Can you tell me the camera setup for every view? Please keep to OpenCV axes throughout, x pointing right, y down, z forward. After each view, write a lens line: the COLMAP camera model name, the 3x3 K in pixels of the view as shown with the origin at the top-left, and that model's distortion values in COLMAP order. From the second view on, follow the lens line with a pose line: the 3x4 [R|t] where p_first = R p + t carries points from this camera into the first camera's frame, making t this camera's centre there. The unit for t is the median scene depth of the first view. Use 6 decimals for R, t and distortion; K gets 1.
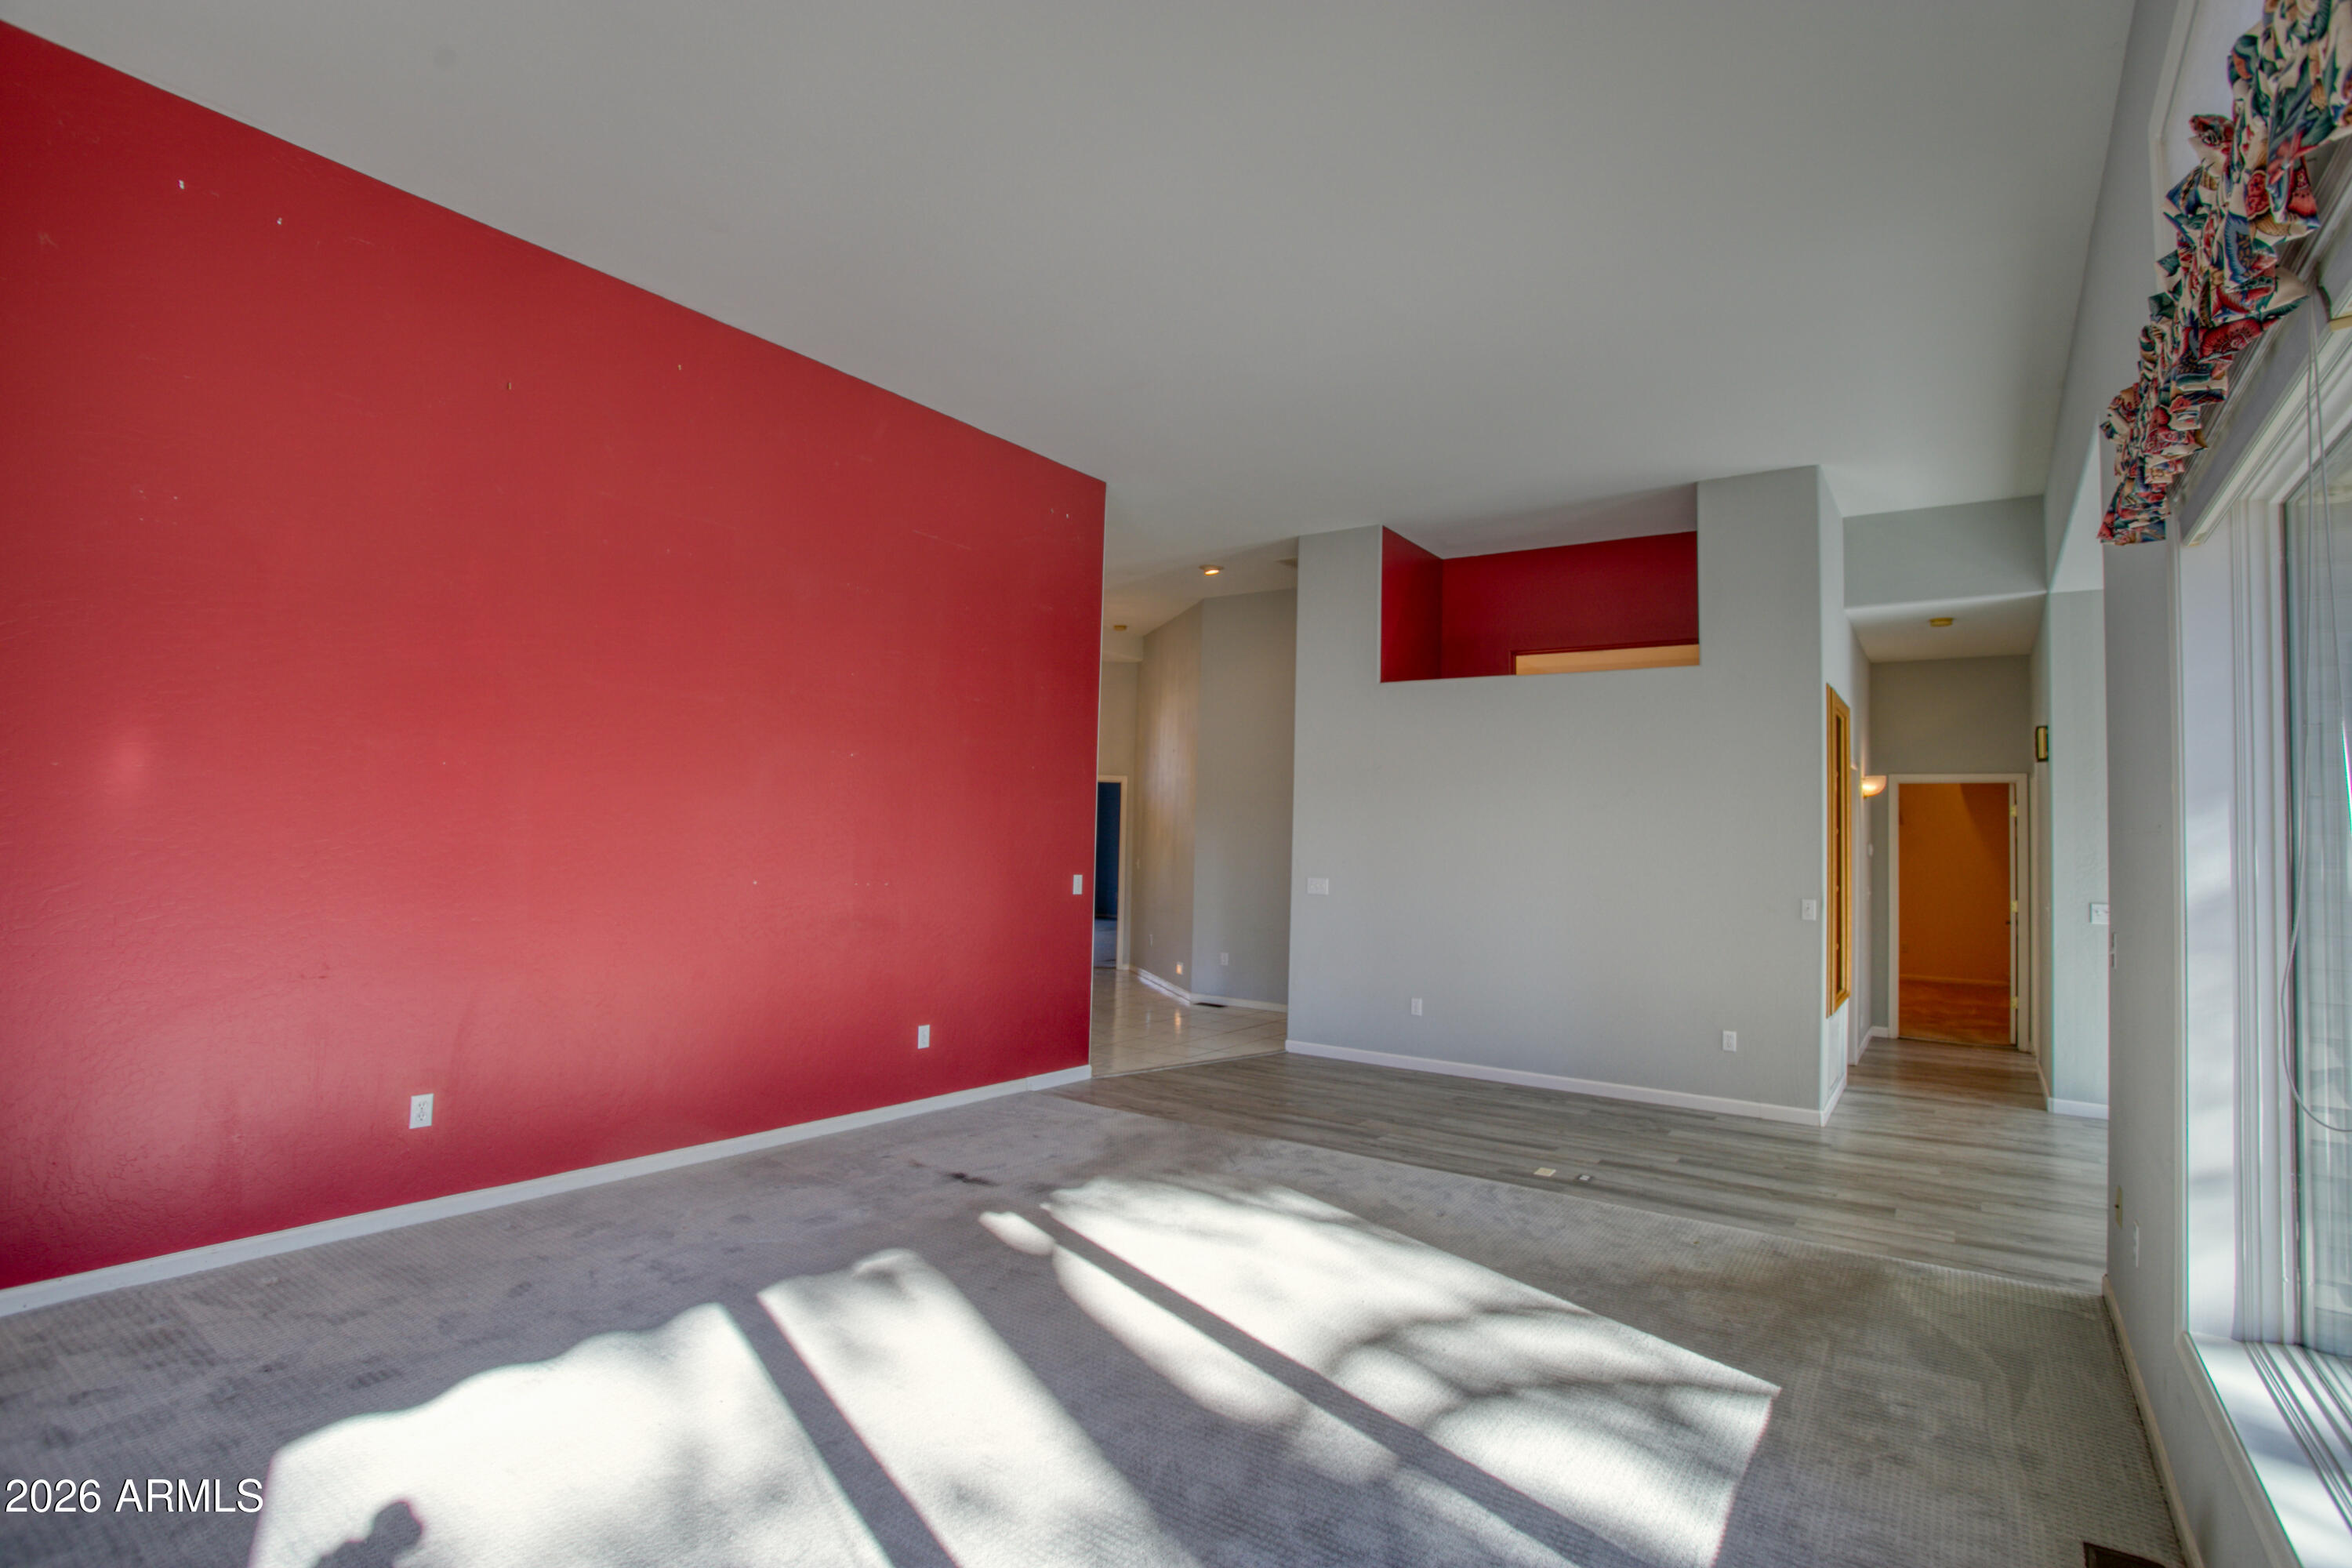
lens RADIAL K [[1129.2, 0, 1186.9], [0, 1129.2, 780.8], [0, 0, 1]] dist [-0.067708, 0.025686]
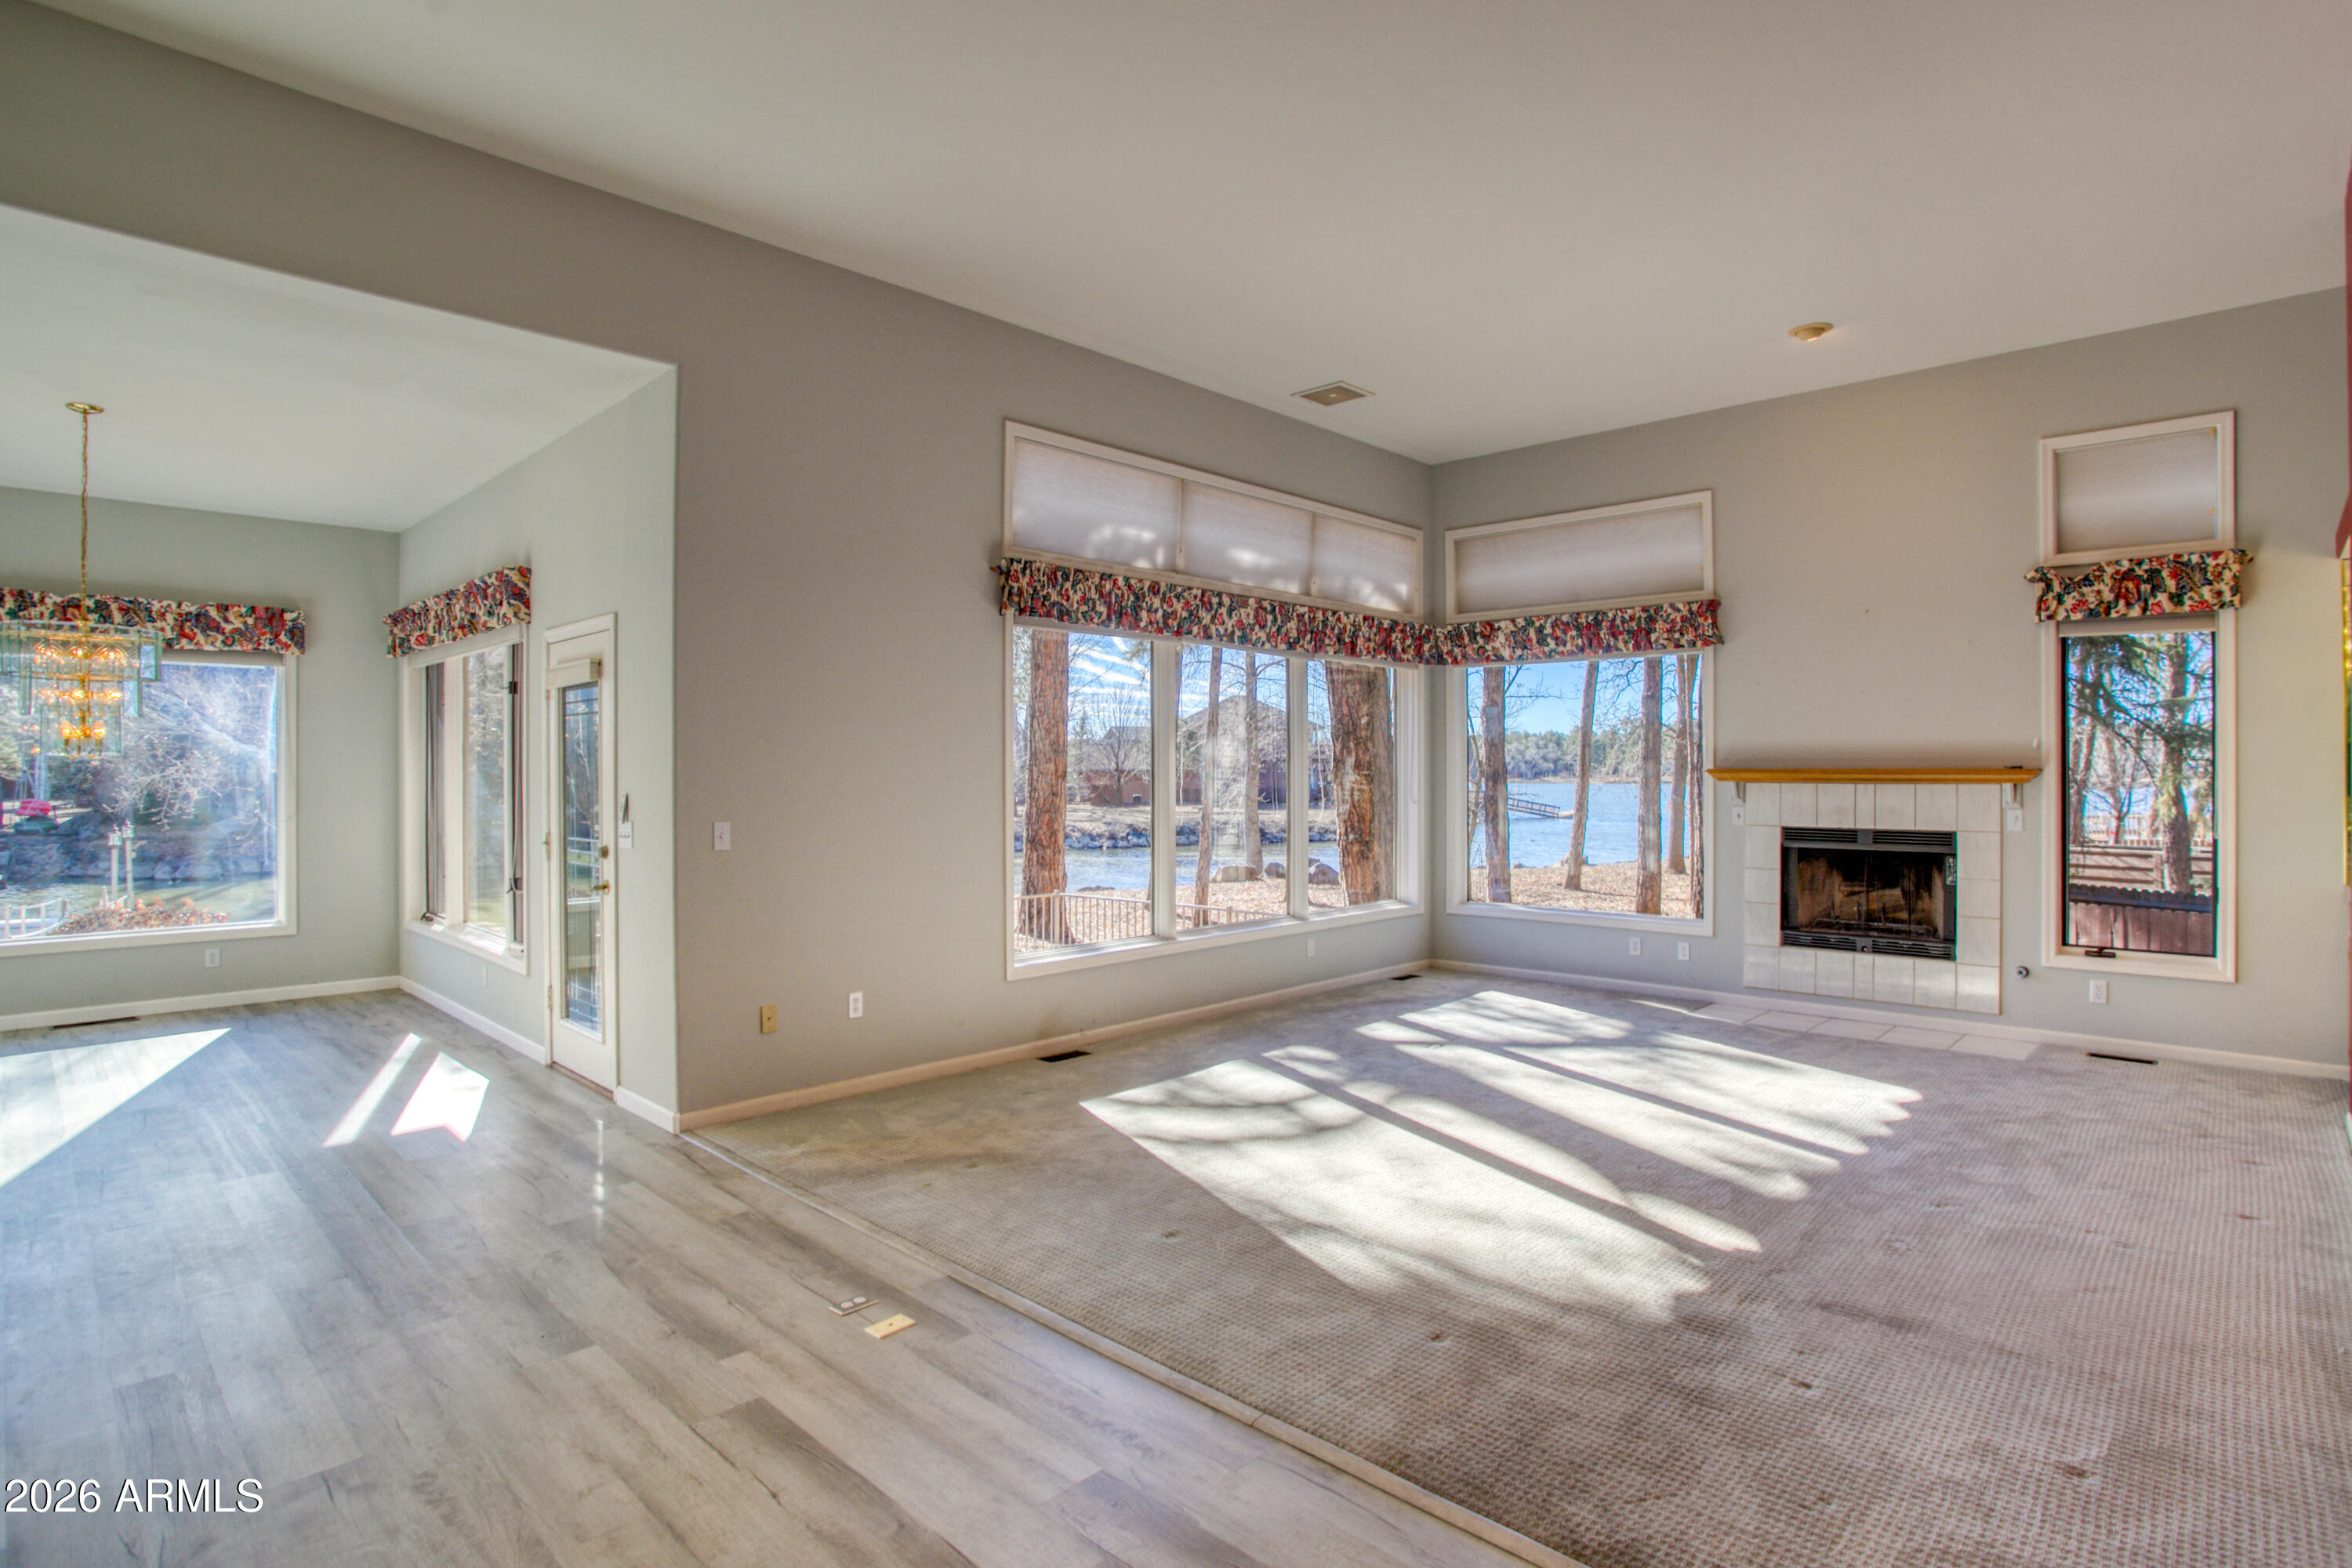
lens RADIAL K [[1189.0, 0, 1176.0], [0, 1189.0, 784.0], [0, 0, 1]] dist [-0.077636, 0.030269]
pose [[-0.988408, -0.022911, 0.150082, 0.110819], [-0.029692, 0.998629, -0.043102, 0.113703], [-0.148889, -0.047058, -0.987734, 1.919624]]
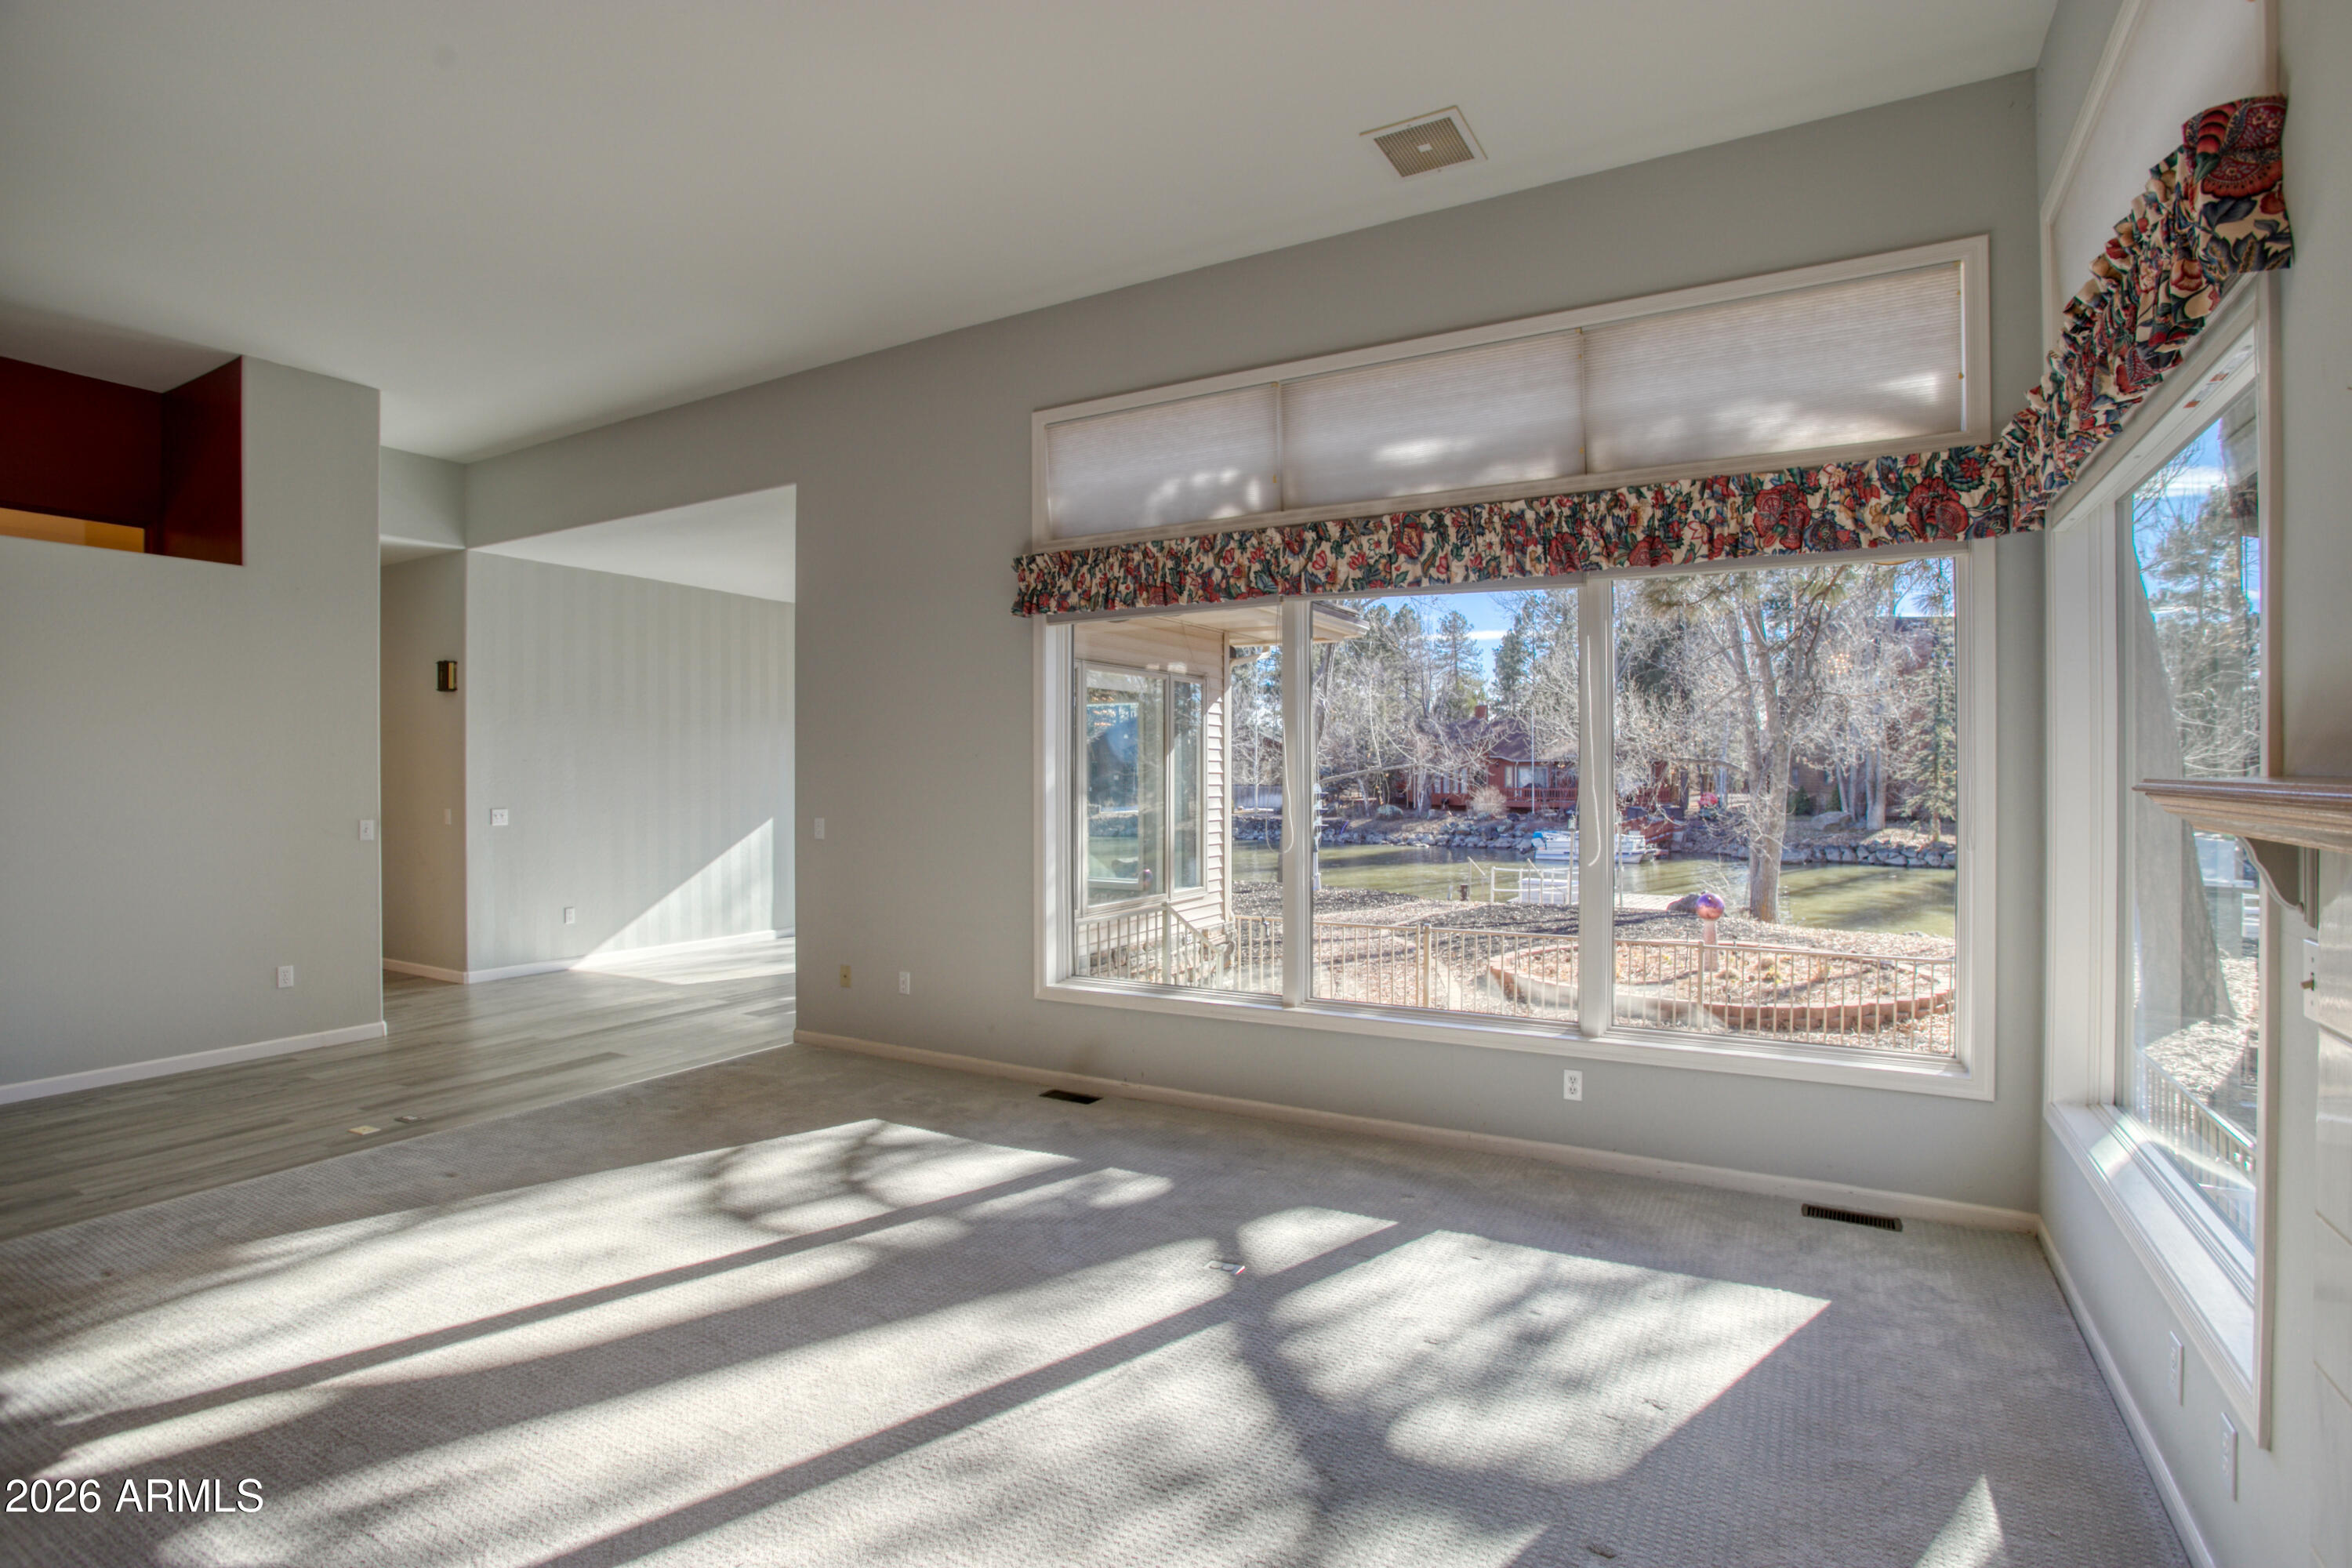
lens RADIAL K [[1129.2, 0, 1186.9], [0, 1129.2, 780.8], [0, 0, 1]] dist [-0.067708, 0.025686]
pose [[-0.102239, -0.029338, 0.994327, -0.759199], [-0.059250, 0.997970, 0.023353, 0.006902], [-0.992994, -0.056526, -0.103770, 0.534124]]
